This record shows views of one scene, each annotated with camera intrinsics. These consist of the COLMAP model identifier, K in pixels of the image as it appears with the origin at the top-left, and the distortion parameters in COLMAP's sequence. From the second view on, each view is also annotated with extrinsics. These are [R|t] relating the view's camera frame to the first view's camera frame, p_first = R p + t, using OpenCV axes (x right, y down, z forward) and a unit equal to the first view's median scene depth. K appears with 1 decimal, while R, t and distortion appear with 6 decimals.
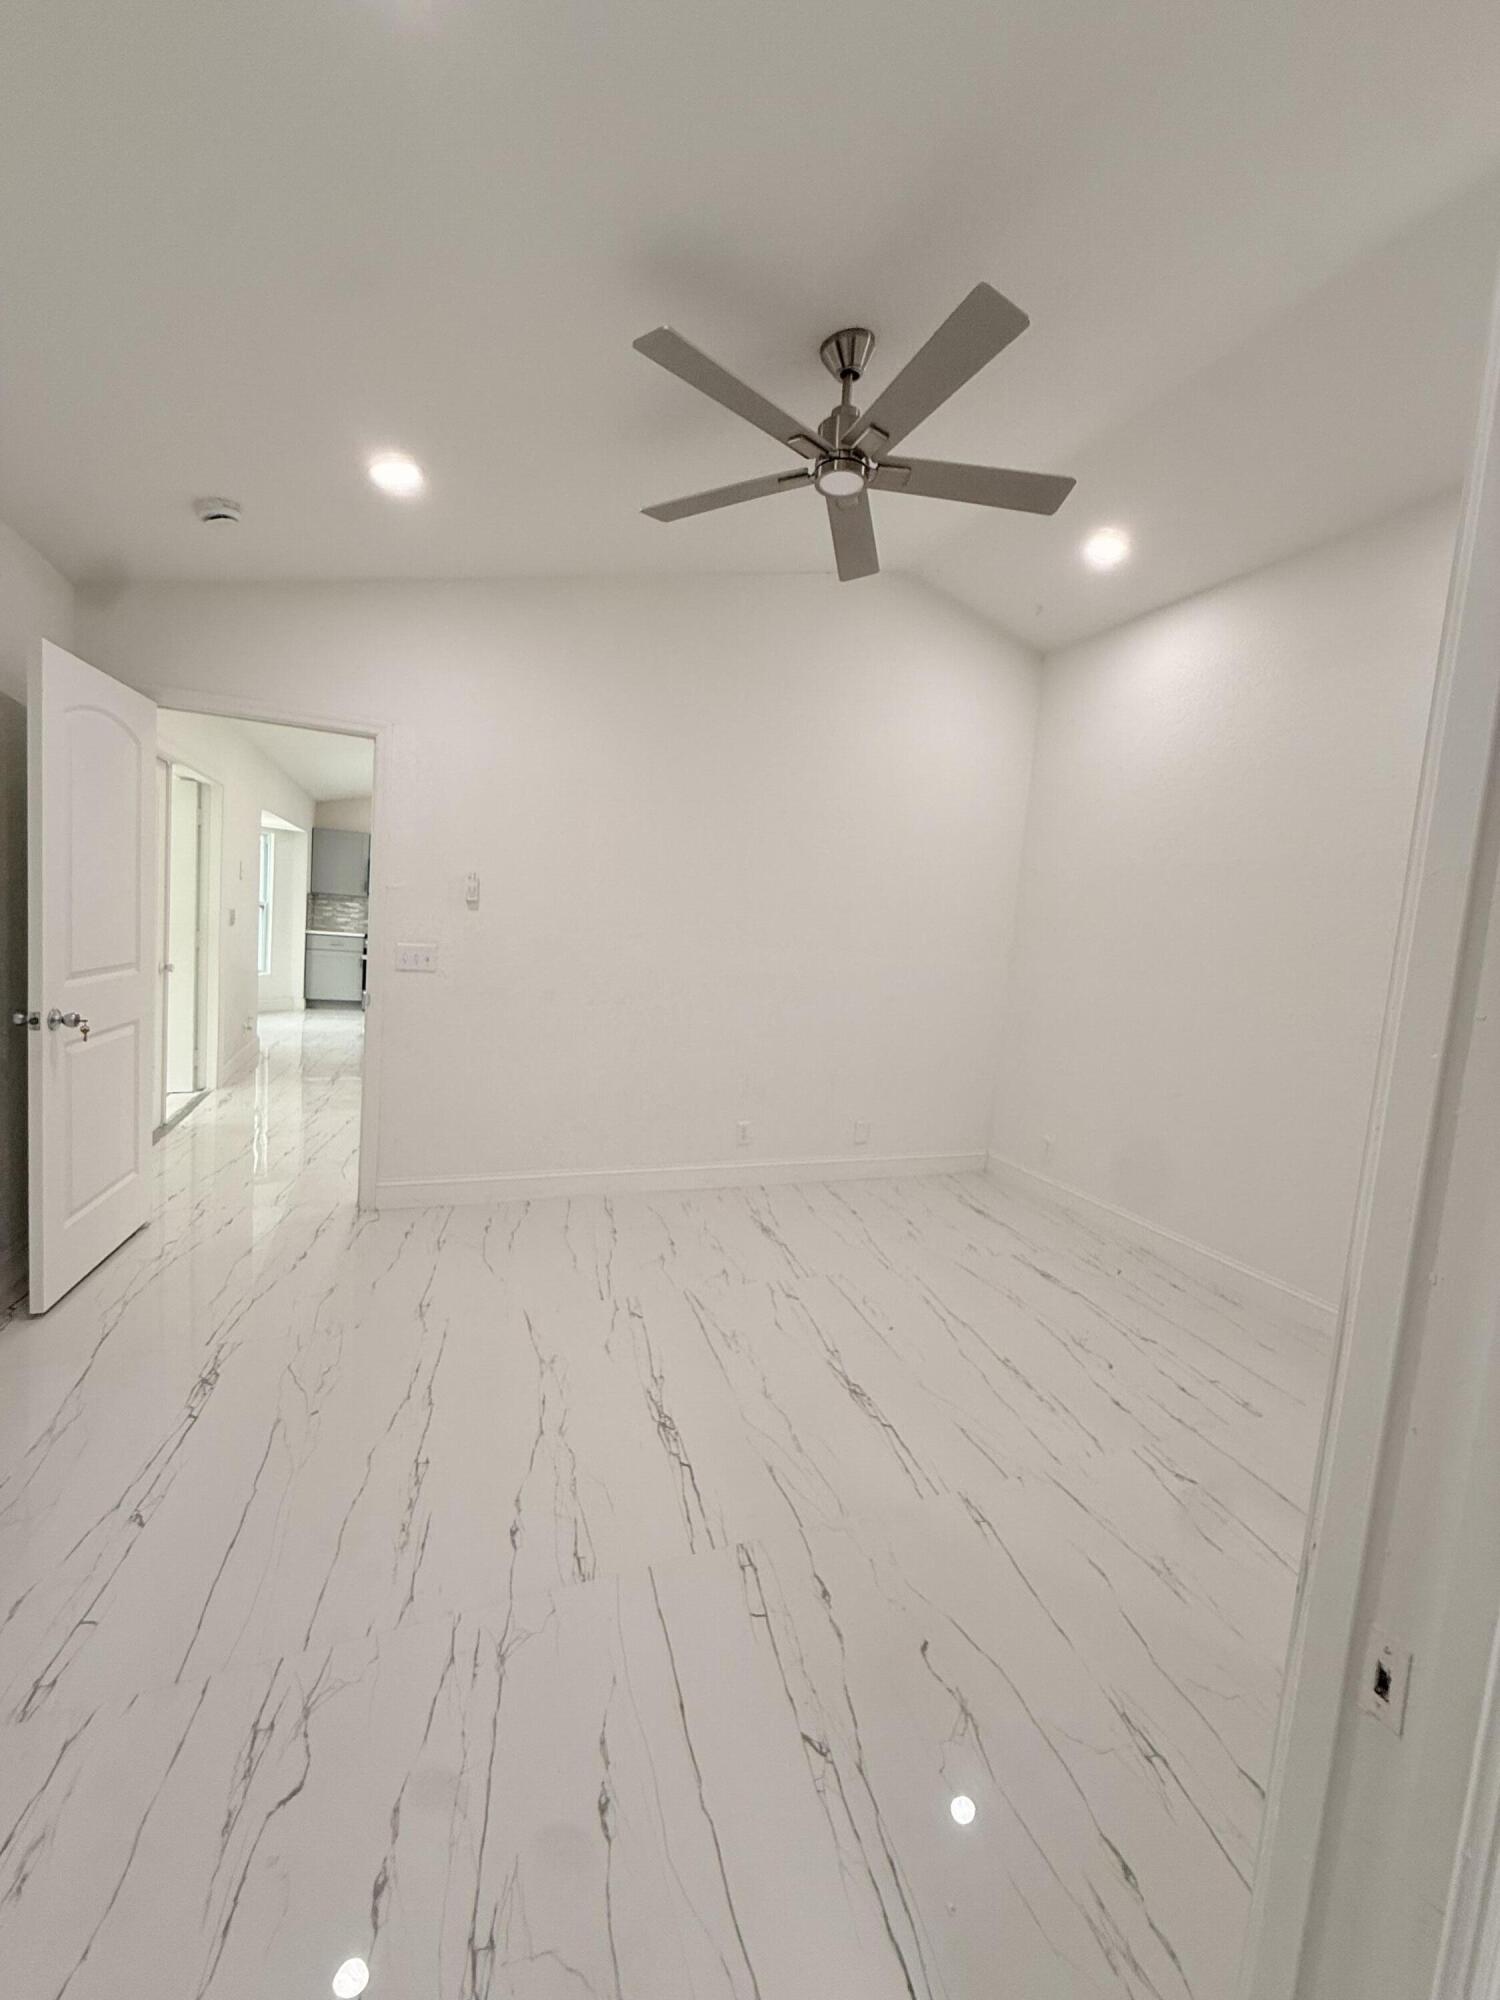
lens RADIAL K [[808.0, 0, 725.5], [0, 808.0, 1004.2], [0, 0, 1]] dist [-0.015895, 0.000433]
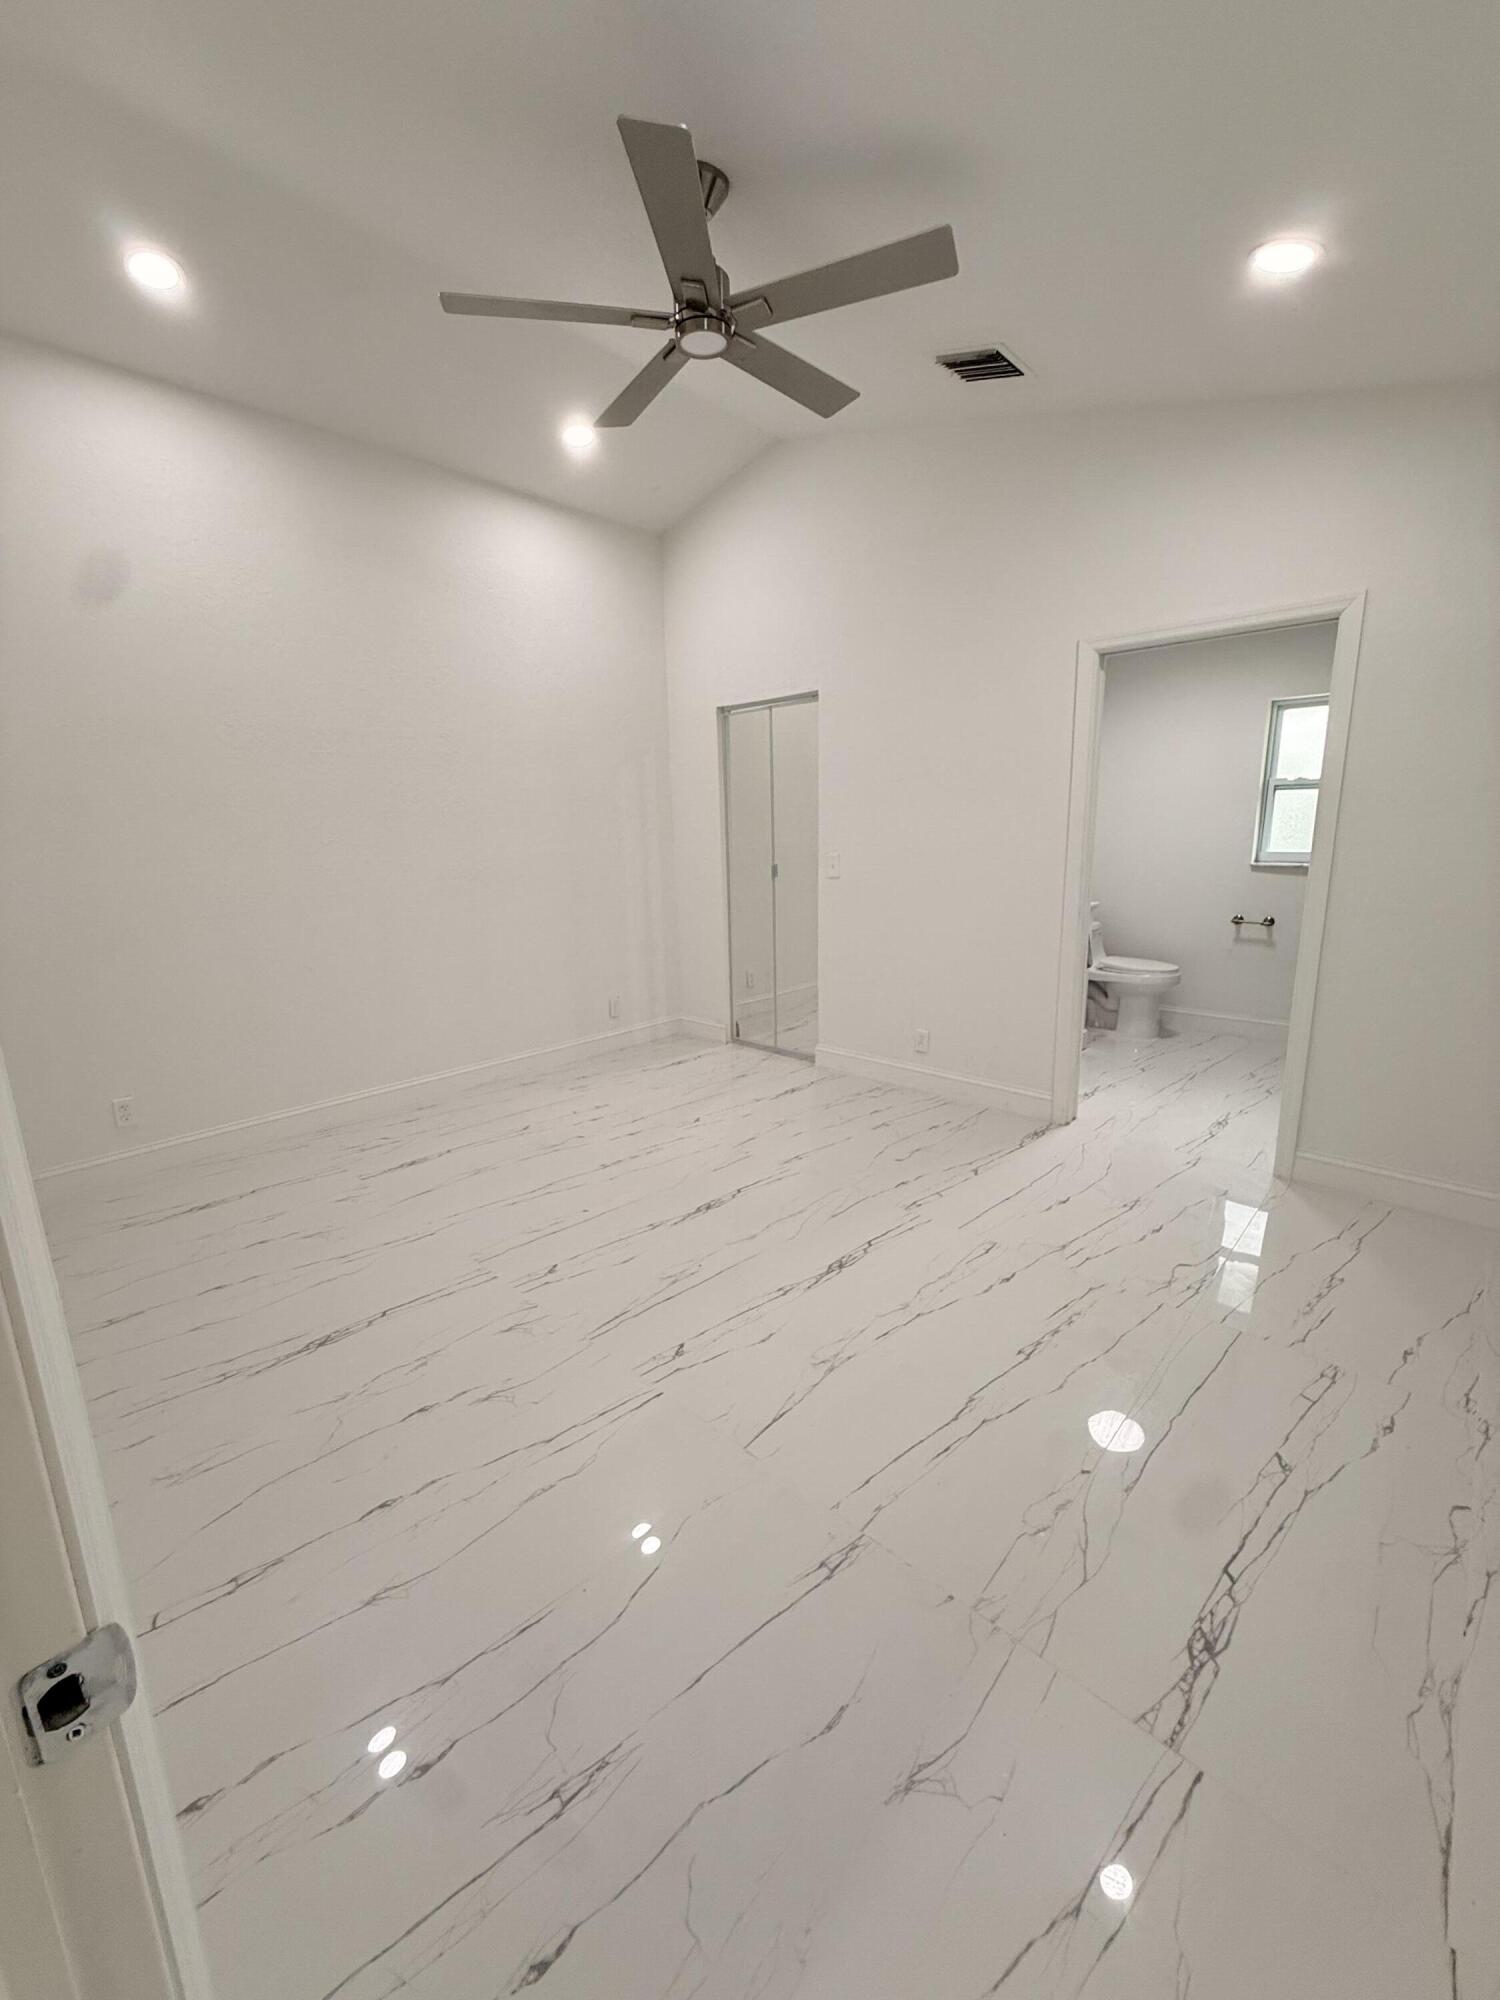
lens RADIAL K [[808.0, 0, 725.5], [0, 808.0, 1004.2], [0, 0, 1]] dist [-0.015895, 0.000433]
pose [[-0.433892, -0.263124, 0.861686, -0.876889], [0.078583, 0.941707, 0.327129, -0.227050], [-0.897531, 0.209652, -0.387922, 1.454318]]
